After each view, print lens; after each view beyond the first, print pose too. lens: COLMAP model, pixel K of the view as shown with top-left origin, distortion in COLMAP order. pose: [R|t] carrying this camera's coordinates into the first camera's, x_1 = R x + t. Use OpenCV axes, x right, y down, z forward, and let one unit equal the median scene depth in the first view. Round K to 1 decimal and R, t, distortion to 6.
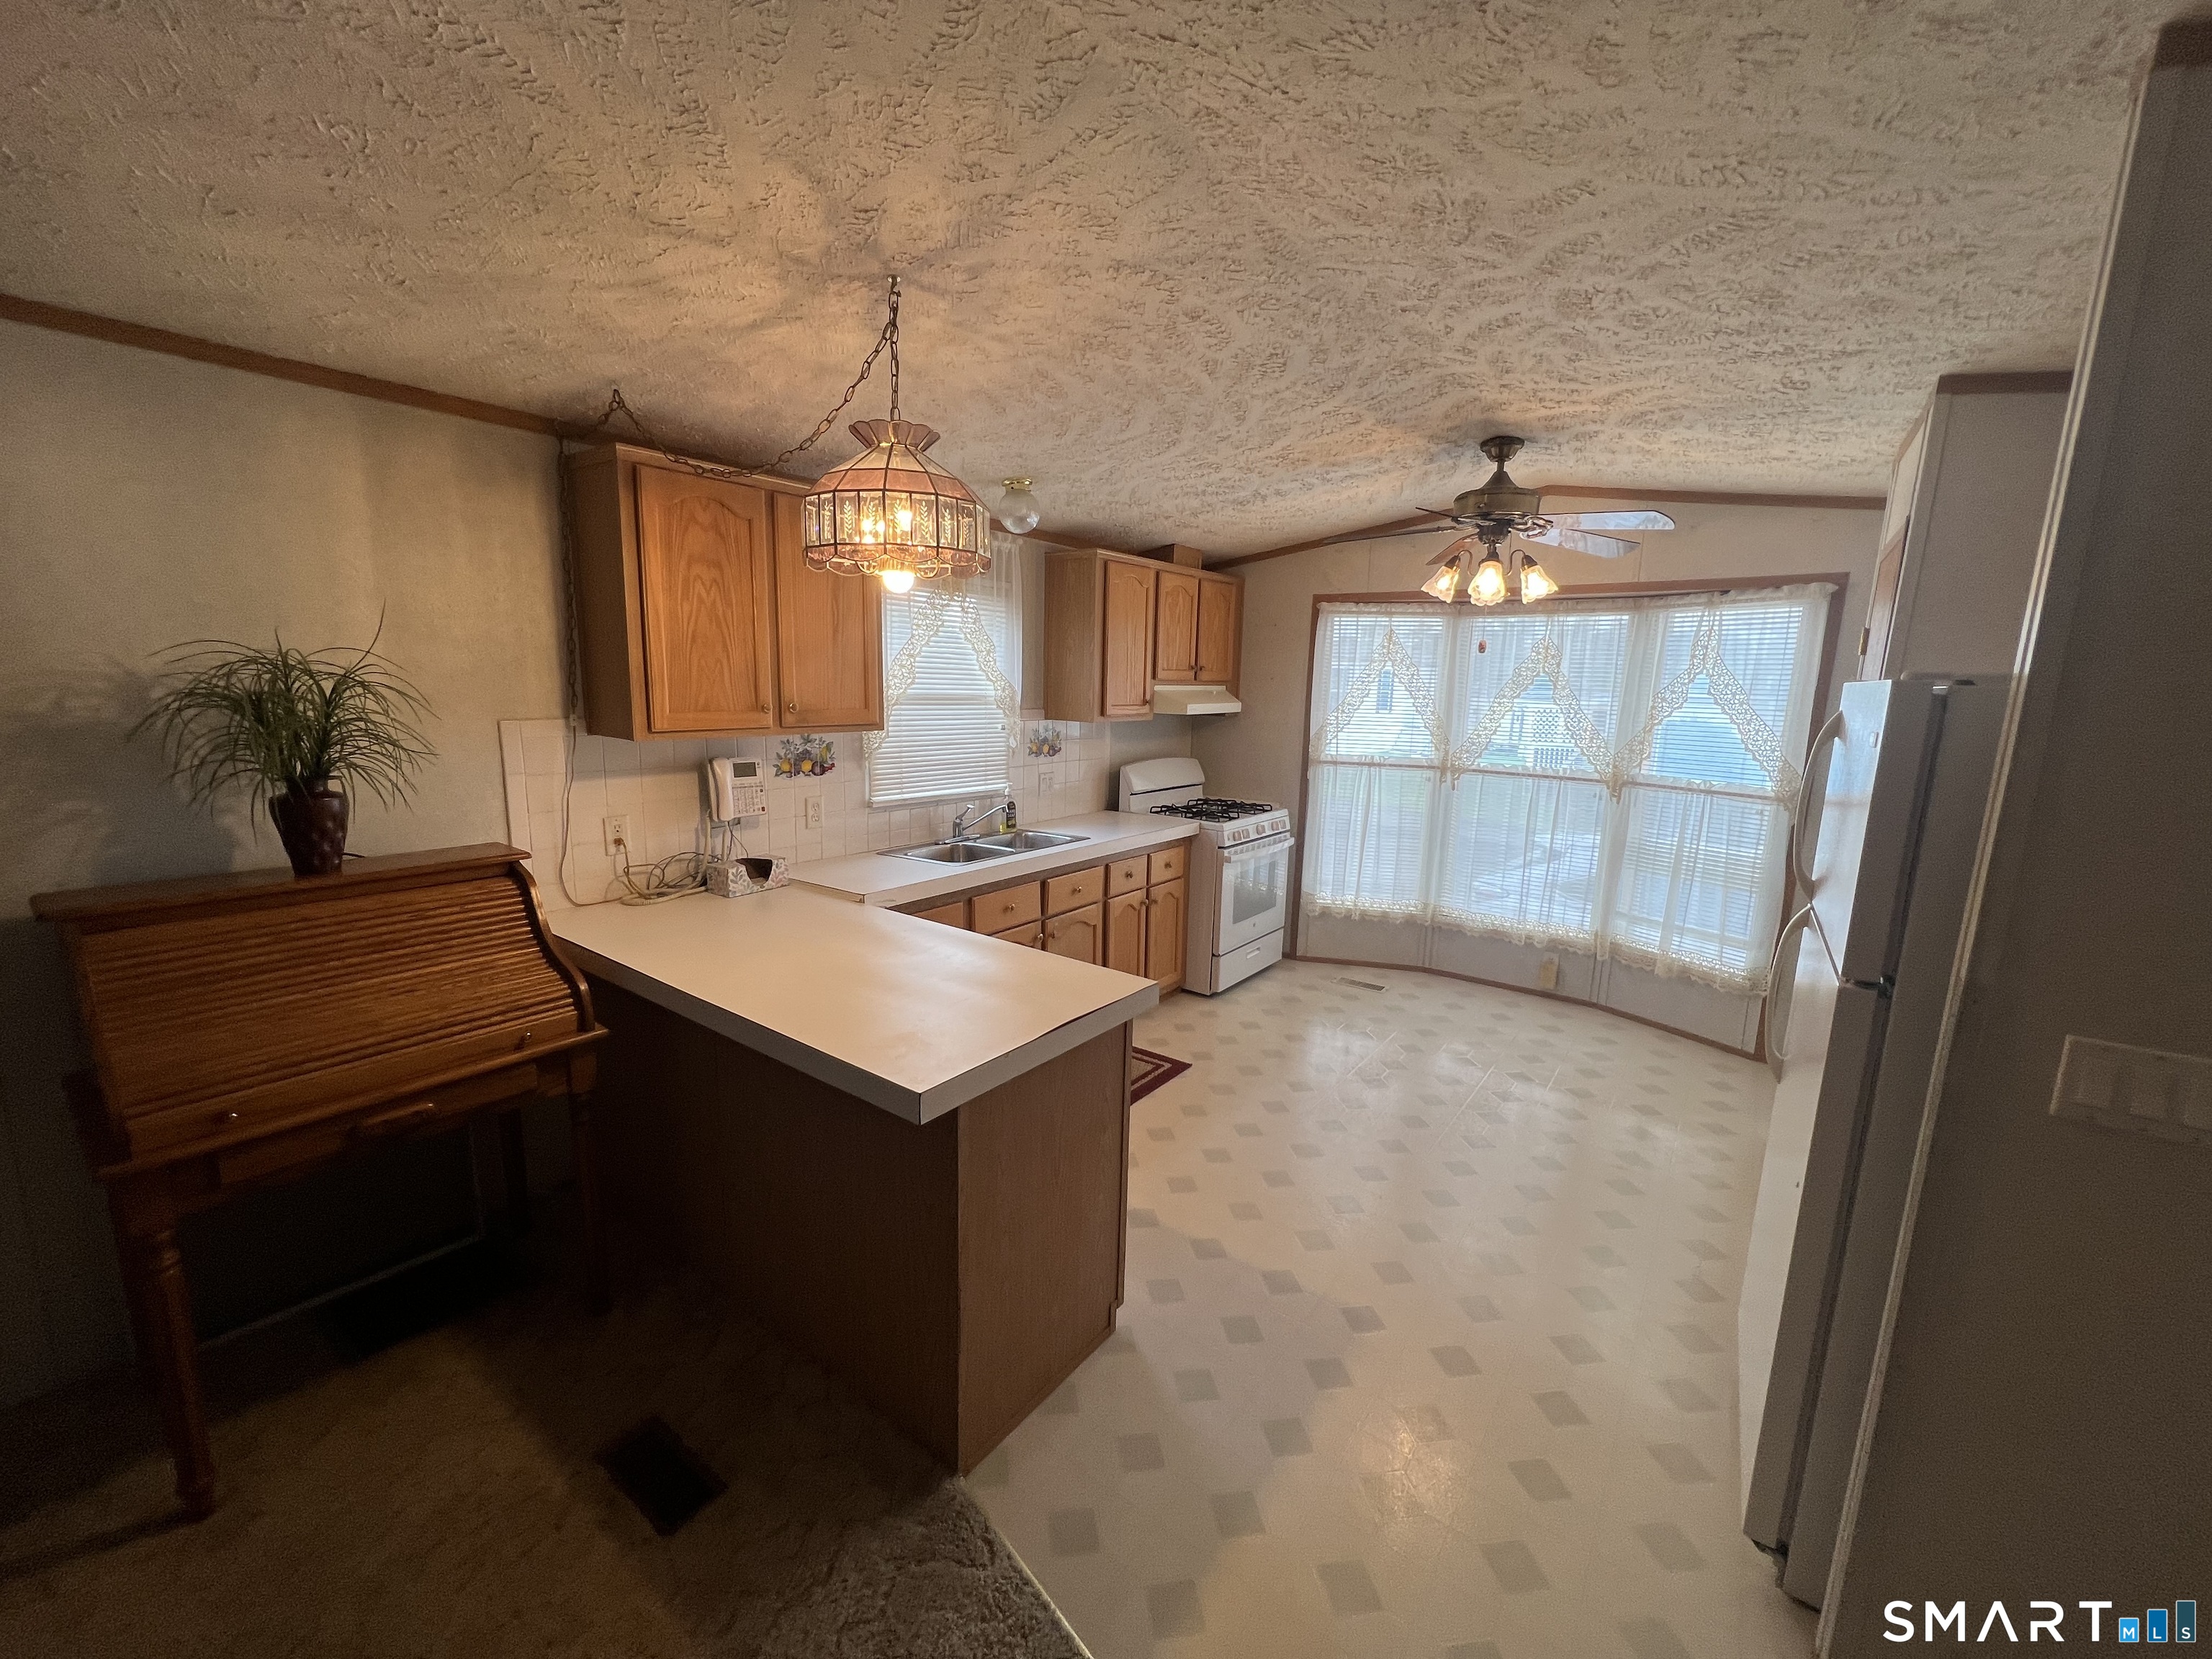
lens RADIAL K [[883.9, 0, 1101.4], [0, 883.9, 828.9], [0, 0, 1]] dist [-0.001600, 0.000196]
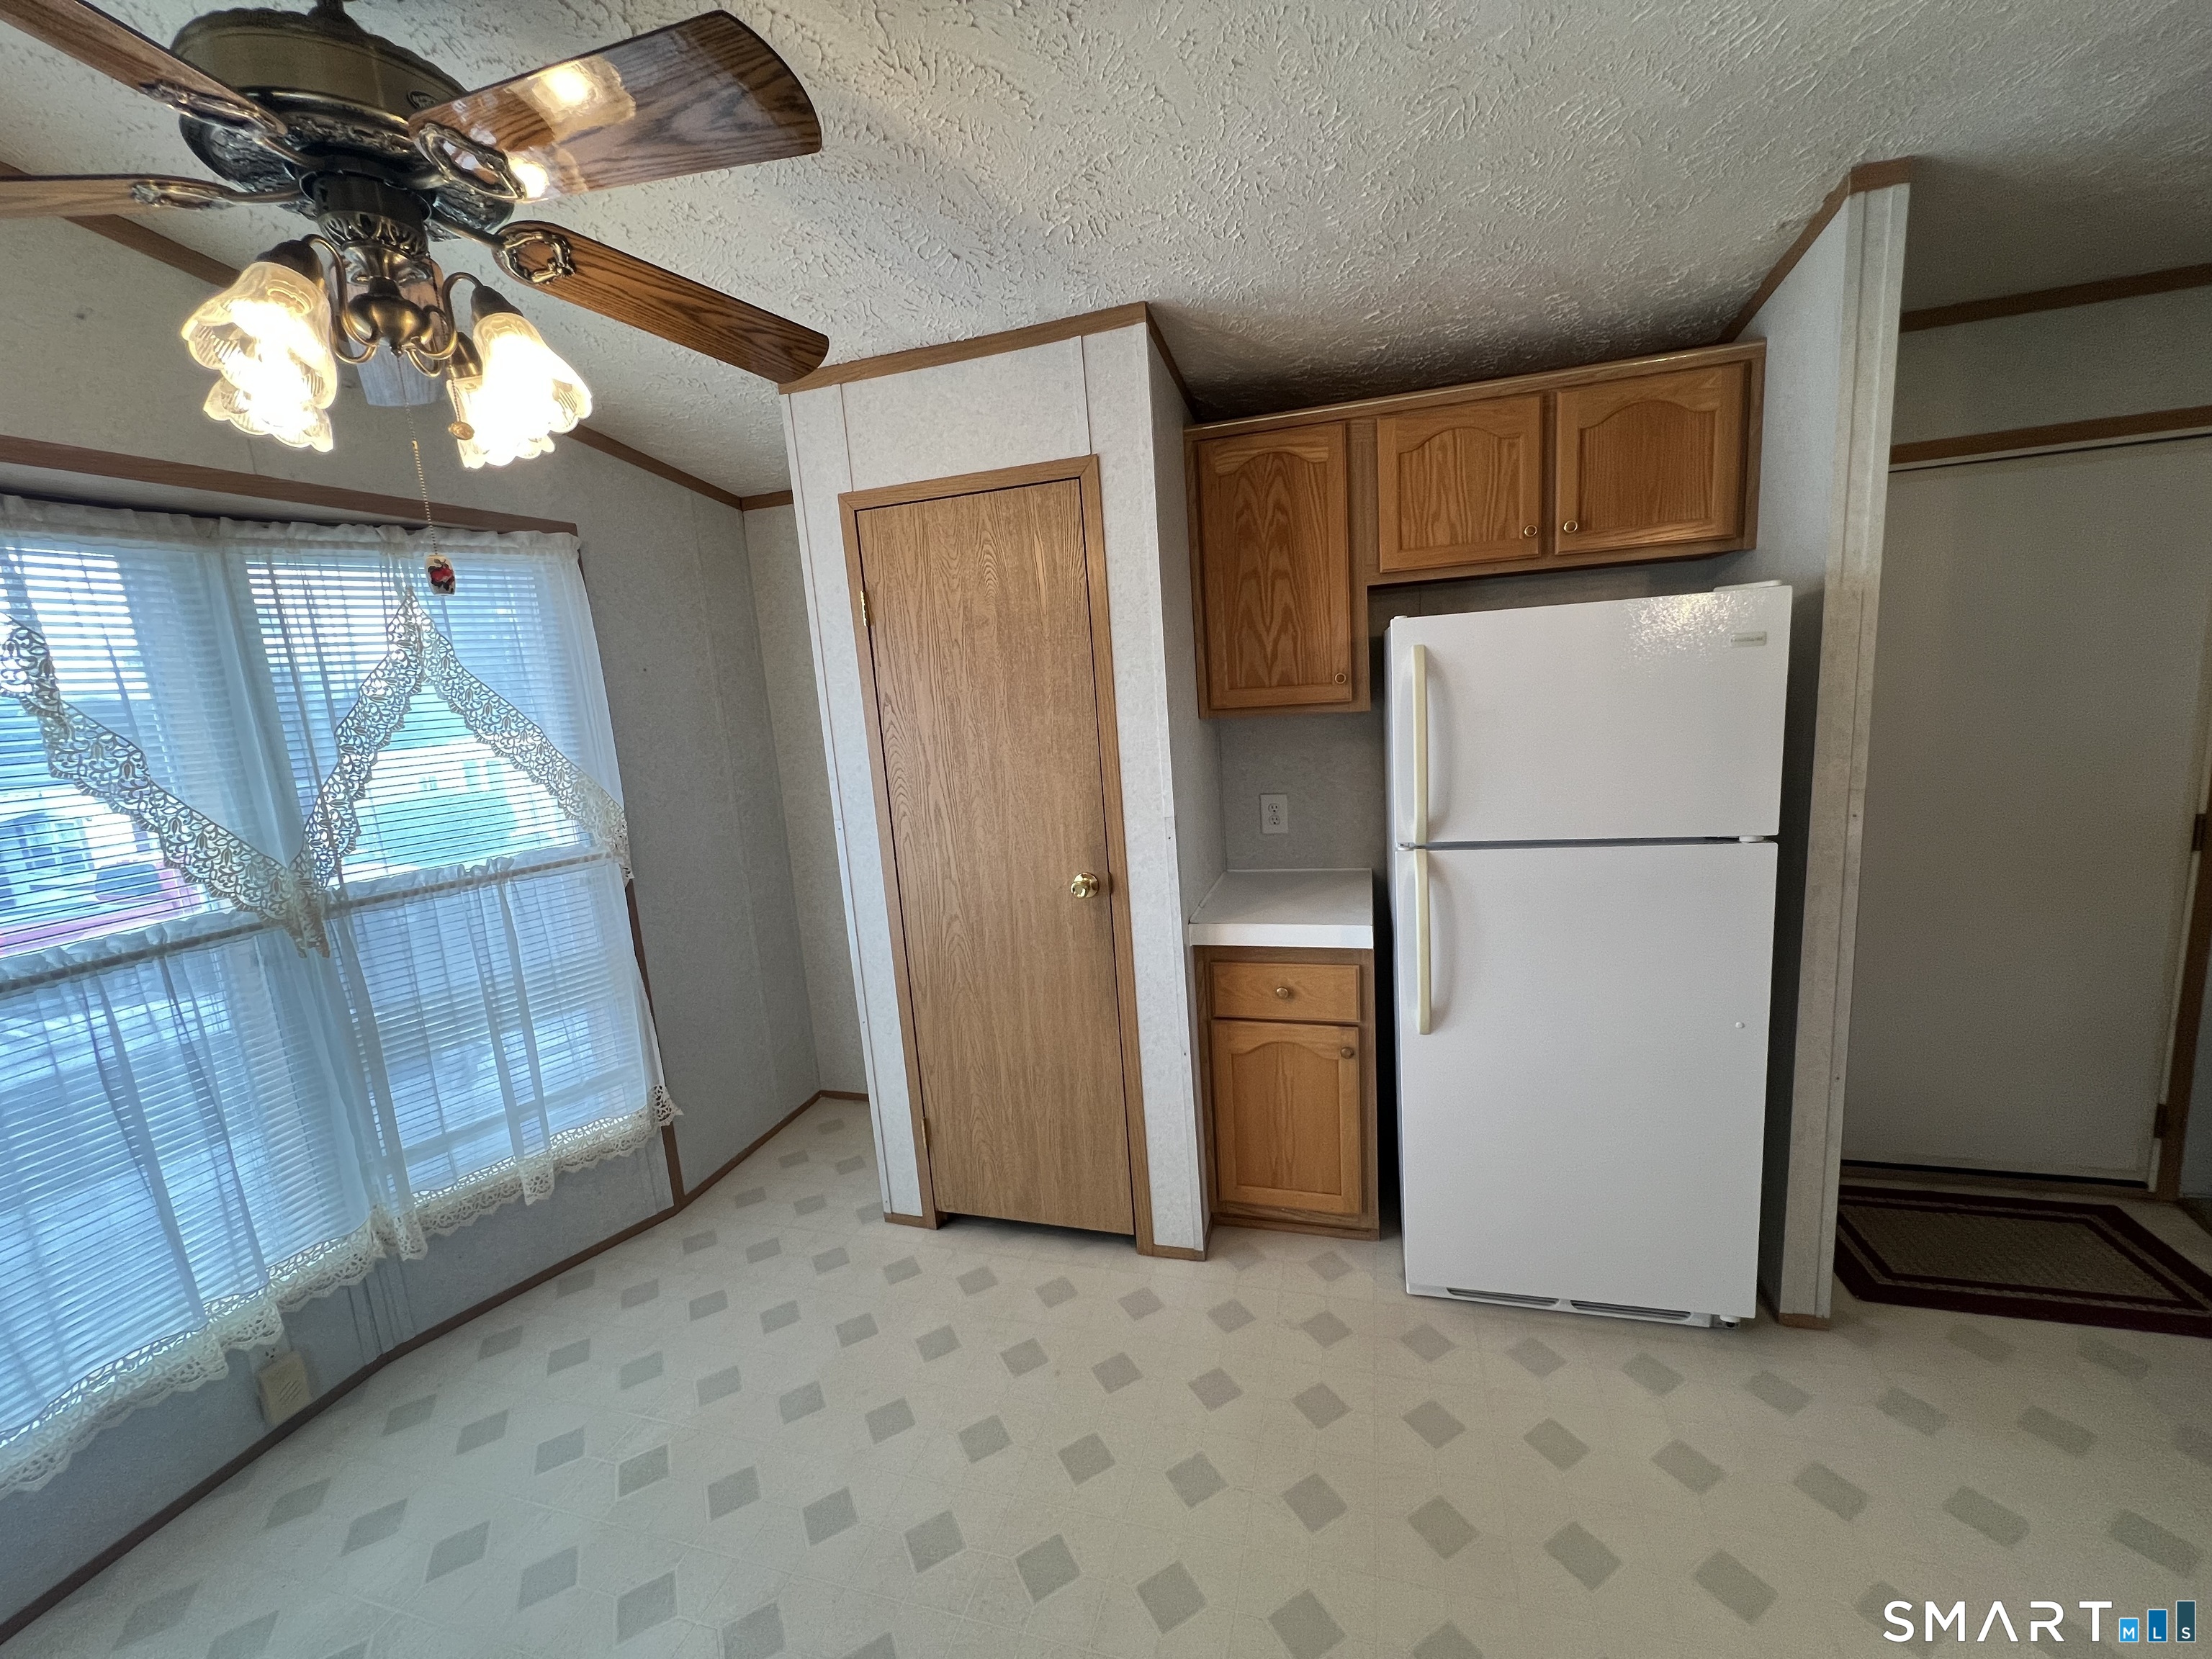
lens RADIAL K [[883.9, 0, 1101.4], [0, 883.9, 828.9], [0, 0, 1]] dist [-0.001600, 0.000196]
pose [[-0.340405, -0.160081, 0.926552, 0.014577], [0.226204, 0.942520, 0.245944, -0.118160], [-0.912664, 0.293310, -0.284628, 0.747812]]
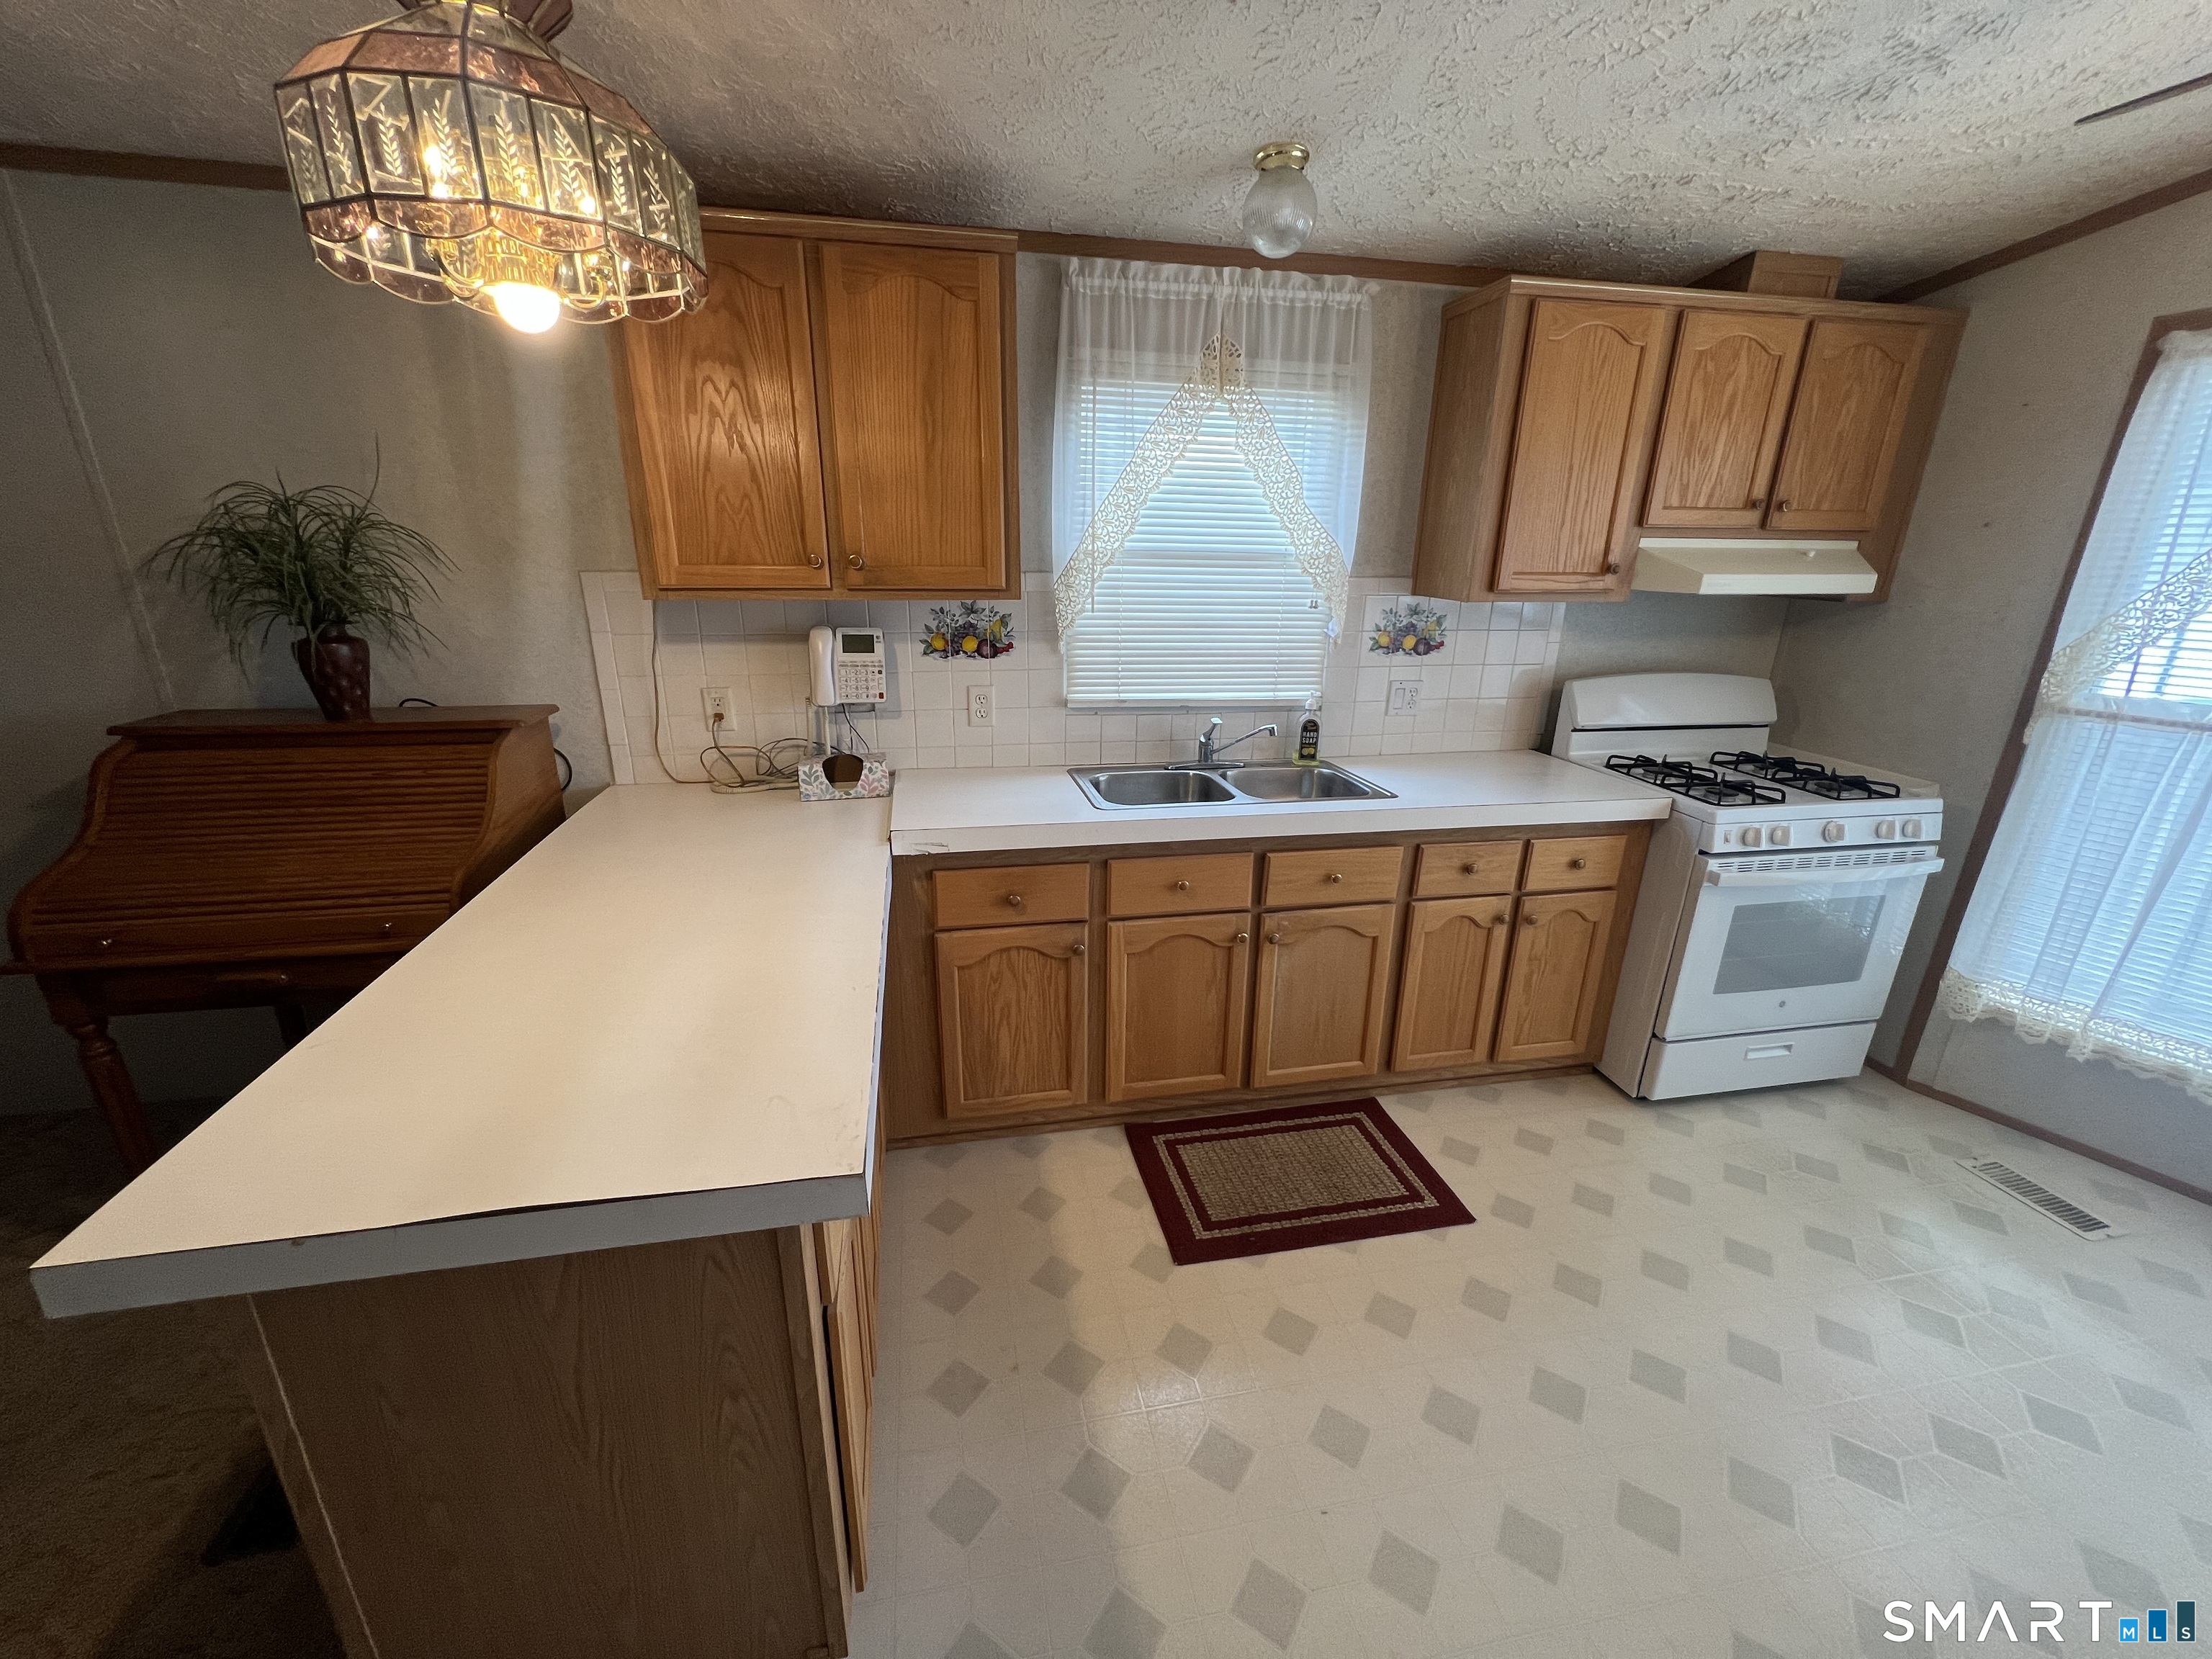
lens RADIAL K [[883.9, 0, 1101.4], [0, 883.9, 828.9], [0, 0, 1]] dist [-0.001600, 0.000196]
pose [[0.744677, 0.198654, -0.637176, 0.209223], [-0.110918, 0.978237, 0.175356, -0.047696], [0.658144, -0.059910, 0.750505, 0.380228]]
